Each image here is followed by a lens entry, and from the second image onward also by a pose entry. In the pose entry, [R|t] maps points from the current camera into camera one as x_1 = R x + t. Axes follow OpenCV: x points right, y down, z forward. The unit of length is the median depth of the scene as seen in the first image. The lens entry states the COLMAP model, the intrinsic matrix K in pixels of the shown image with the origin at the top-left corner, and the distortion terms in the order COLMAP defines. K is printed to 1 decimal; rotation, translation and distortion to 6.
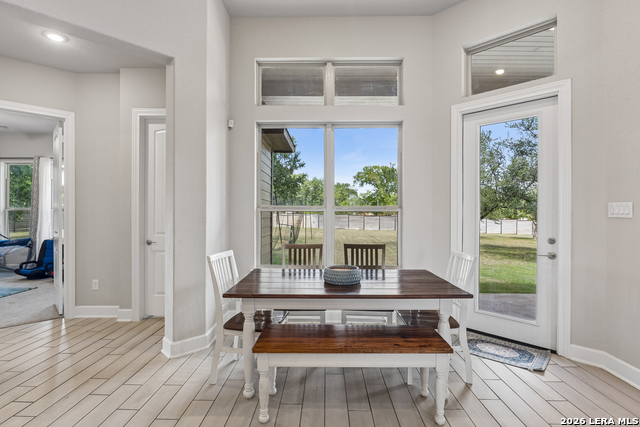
lens RADIAL K [[325.4, 0, 320.2], [0, 325.4, 211.9], [0, 0, 1]] dist [0.003526, -0.001468]
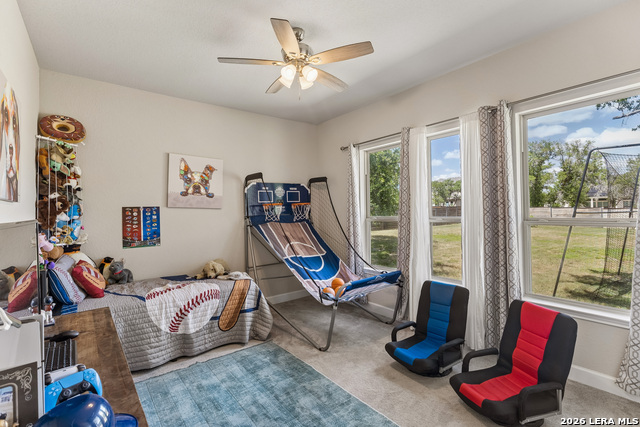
lens RADIAL K [[299.9, 0, 320.4], [0, 299.9, 209.8], [0, 0, 1]] dist [0.008024, -0.000645]
pose [[0.626095, -0.006662, -0.779719, -0.569000], [0.012878, 0.999915, 0.001797, -0.028263], [0.779641, -0.011166, 0.626127, 0.565853]]
